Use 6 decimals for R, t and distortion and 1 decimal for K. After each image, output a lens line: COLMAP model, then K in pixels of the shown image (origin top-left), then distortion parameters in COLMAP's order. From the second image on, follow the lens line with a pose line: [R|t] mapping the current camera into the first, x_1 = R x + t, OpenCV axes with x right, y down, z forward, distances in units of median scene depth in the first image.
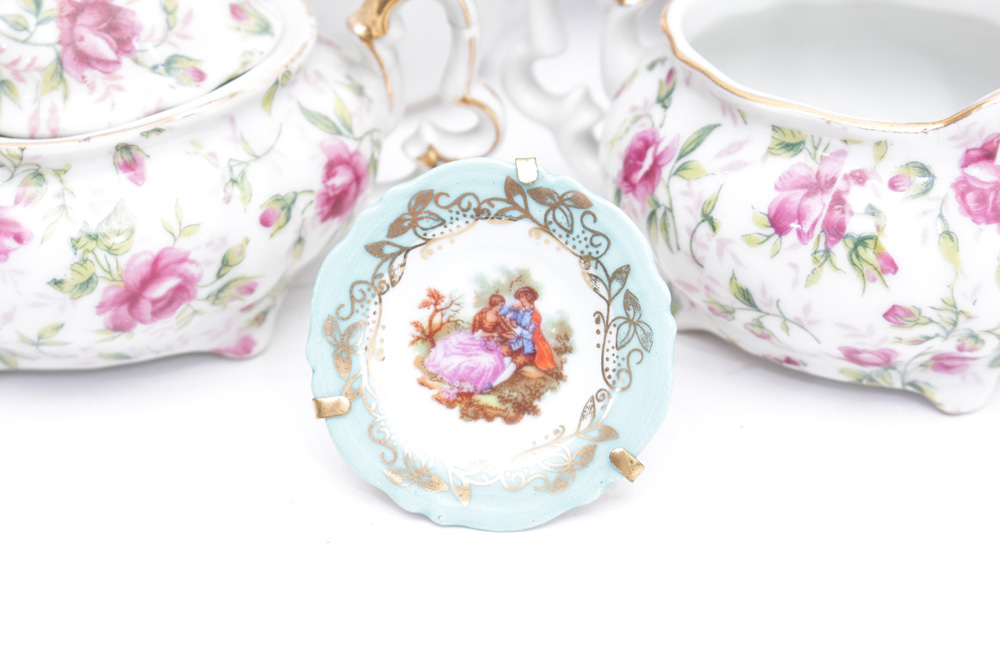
lens RADIAL K [[2406.2, 0, 500.0], [0, 2406.2, 333.5], [0, 0, 1]] dist [-0.012601, 0.407255]
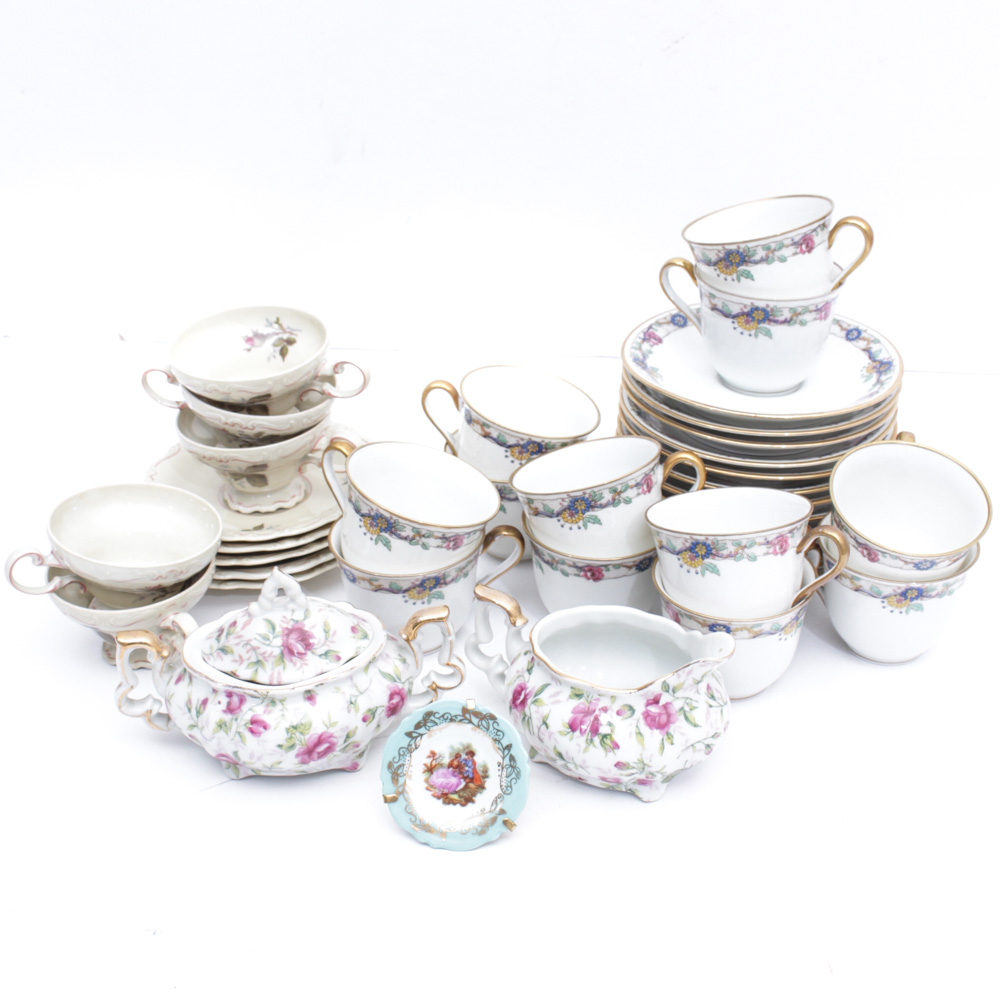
lens RADIAL K [[1562.8, 0, 500.0], [0, 1562.8, 500.0], [0, 0, 1]] dist [-0.147255, 0.024345]
pose [[0.999900, 0.014071, -0.001171, 0.039384], [-0.014120, 0.996035, -0.087835, -0.134627], [-0.000070, 0.087843, 0.996134, -0.602791]]
